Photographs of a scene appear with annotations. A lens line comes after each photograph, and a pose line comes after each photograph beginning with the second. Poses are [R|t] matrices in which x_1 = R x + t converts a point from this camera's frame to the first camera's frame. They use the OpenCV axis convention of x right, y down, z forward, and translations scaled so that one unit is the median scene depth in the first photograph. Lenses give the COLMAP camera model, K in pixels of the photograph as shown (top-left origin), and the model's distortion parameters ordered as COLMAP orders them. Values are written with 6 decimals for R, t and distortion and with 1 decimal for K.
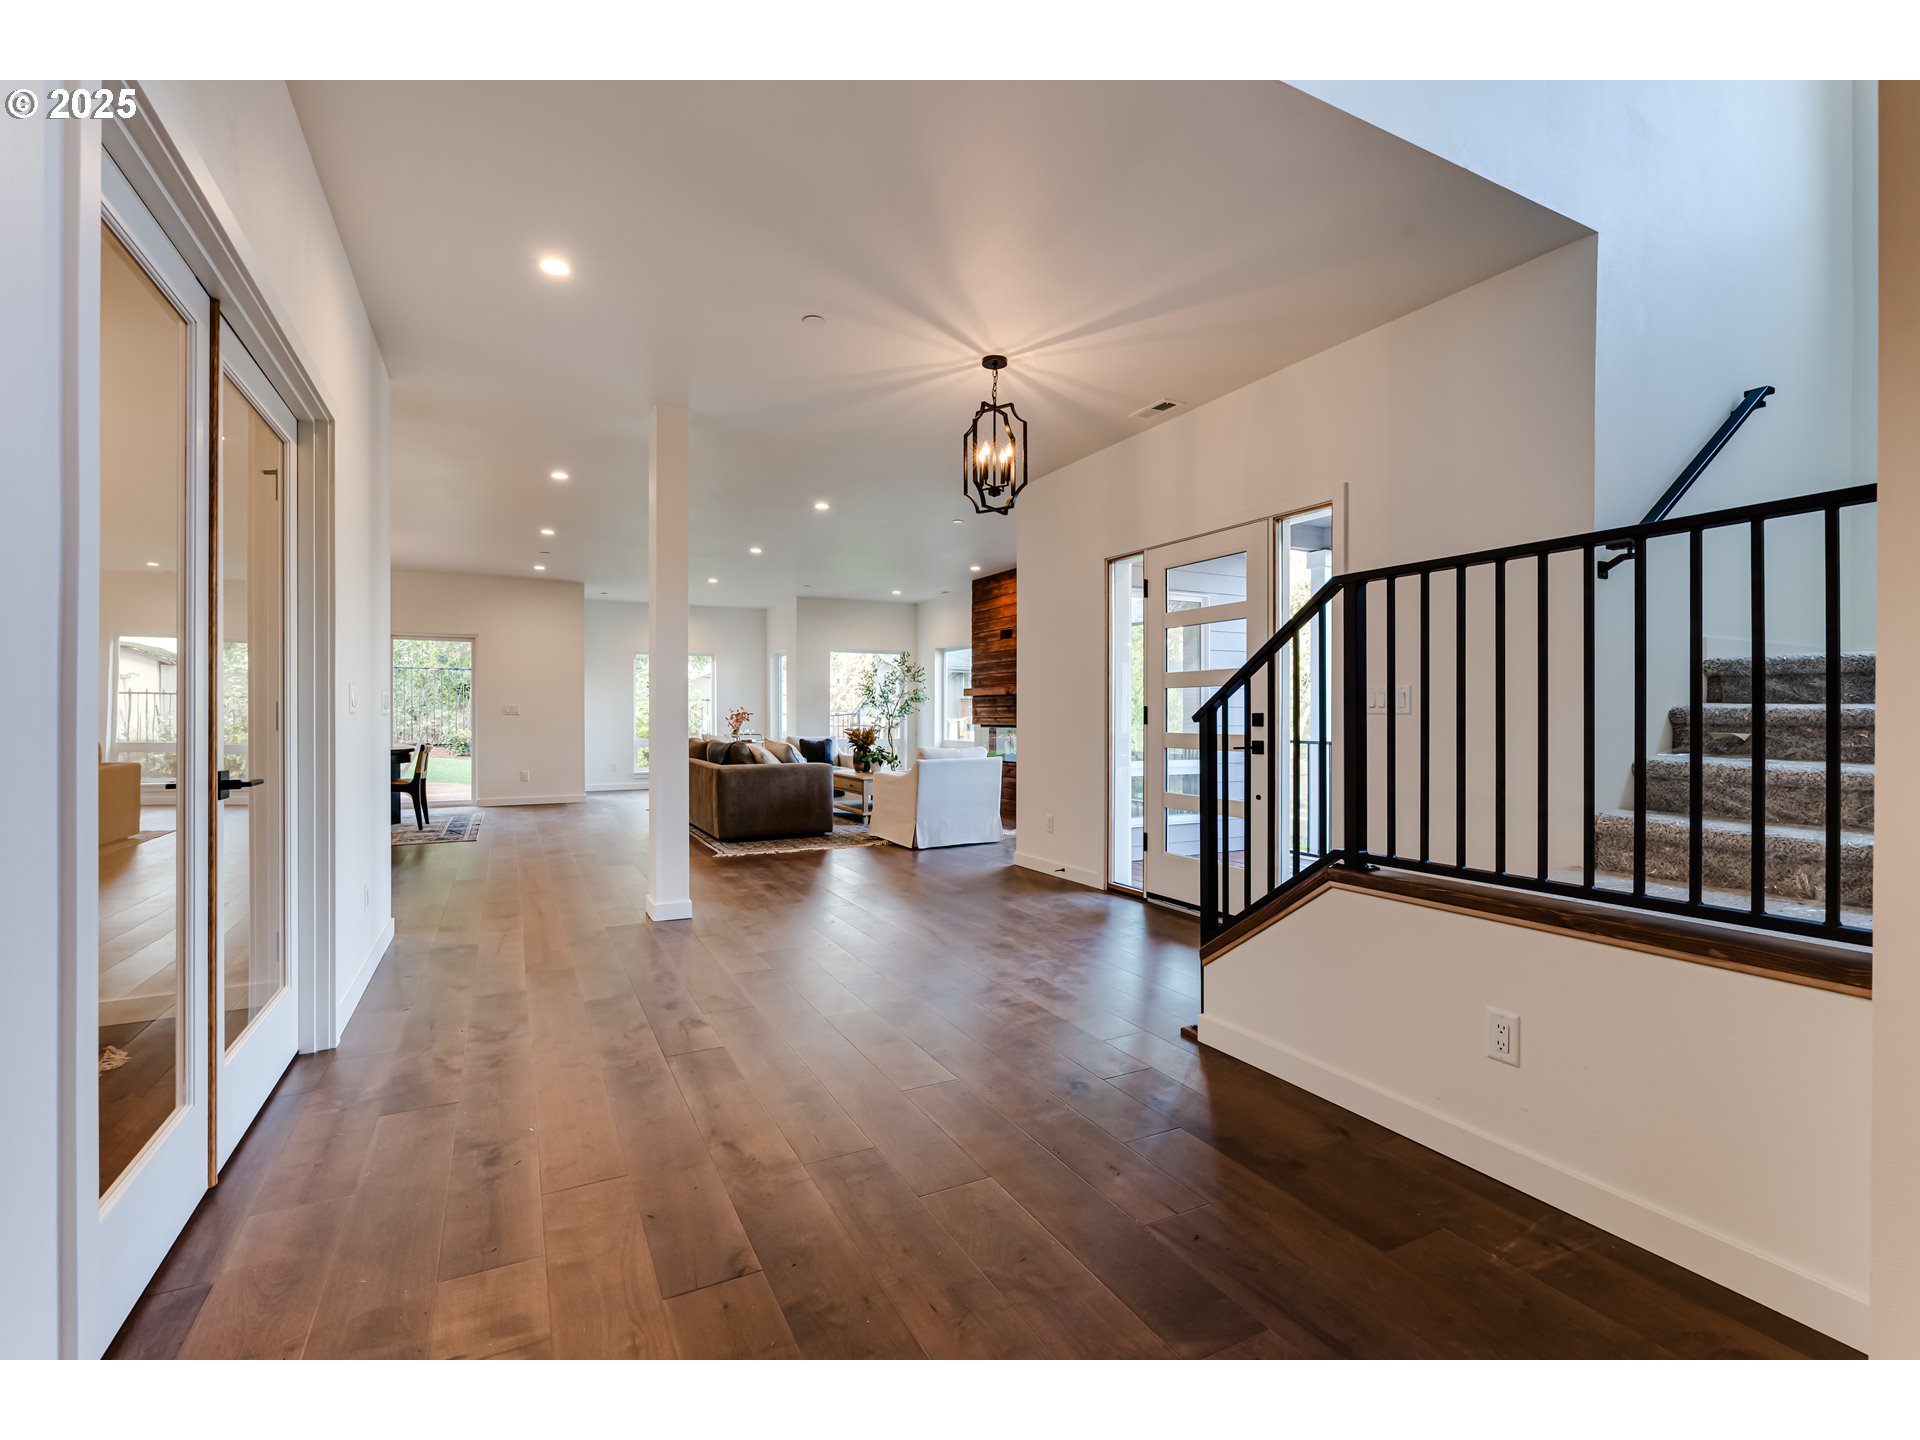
lens RADIAL K [[863.9, 0, 960.0], [0, 863.9, 720.0], [0, 0, 1]] dist [-0.002556, 0.000486]
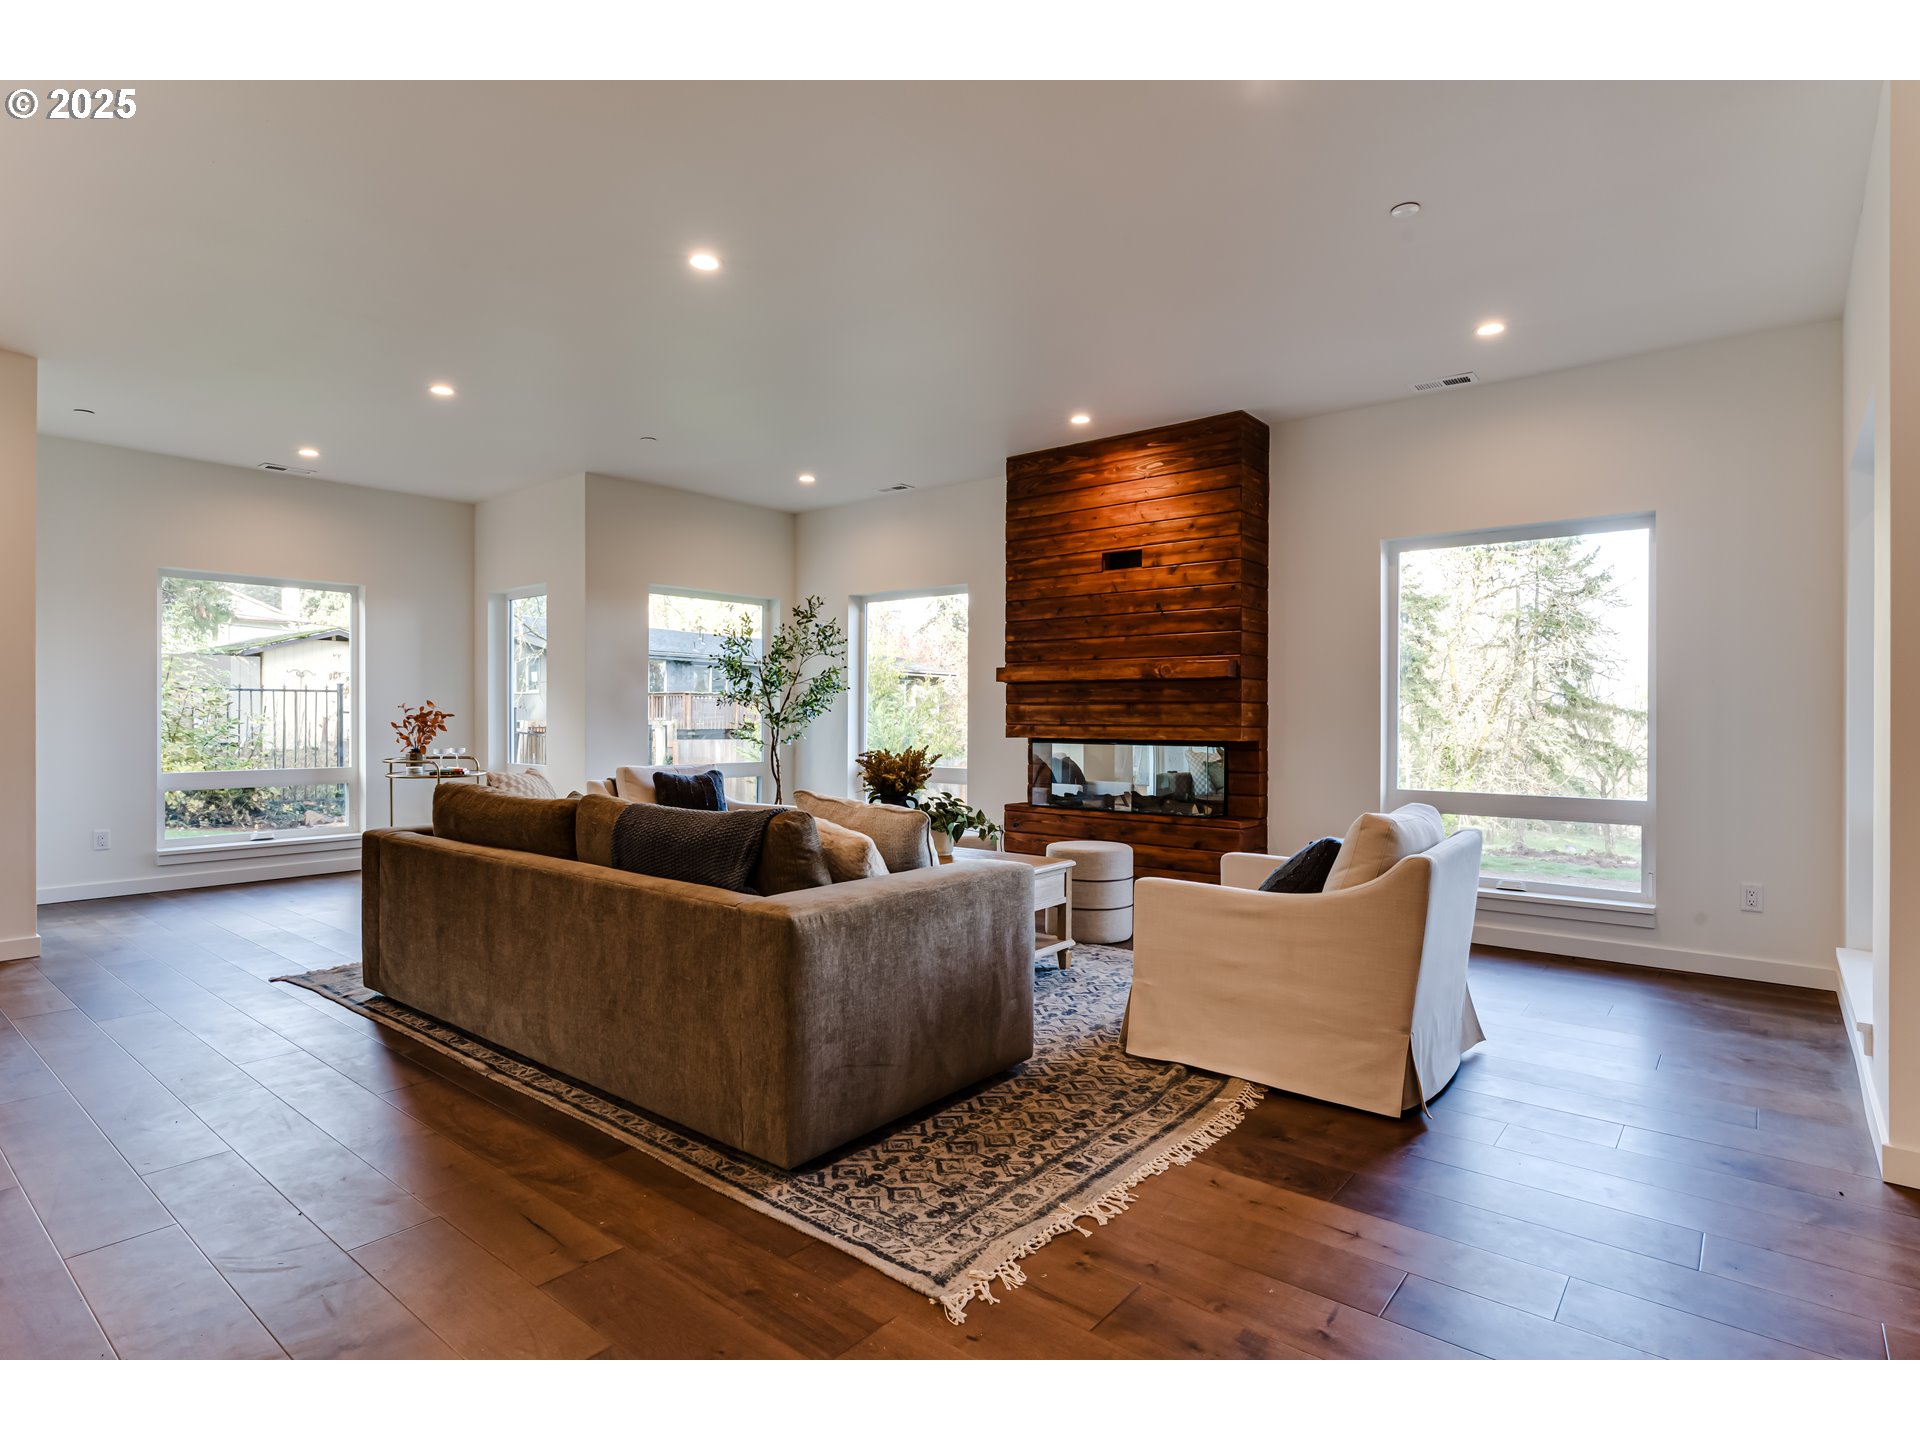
lens RADIAL K [[986.8, 0, 960.0], [0, 986.8, 720.0], [0, 0, 1]] dist [-0.001949, 0.000387]
pose [[0.921747, -0.003555, 0.387776, -0.241854], [0.002732, 0.999993, 0.002673, -0.006584], [-0.387783, -0.001404, 0.921750, 0.468838]]
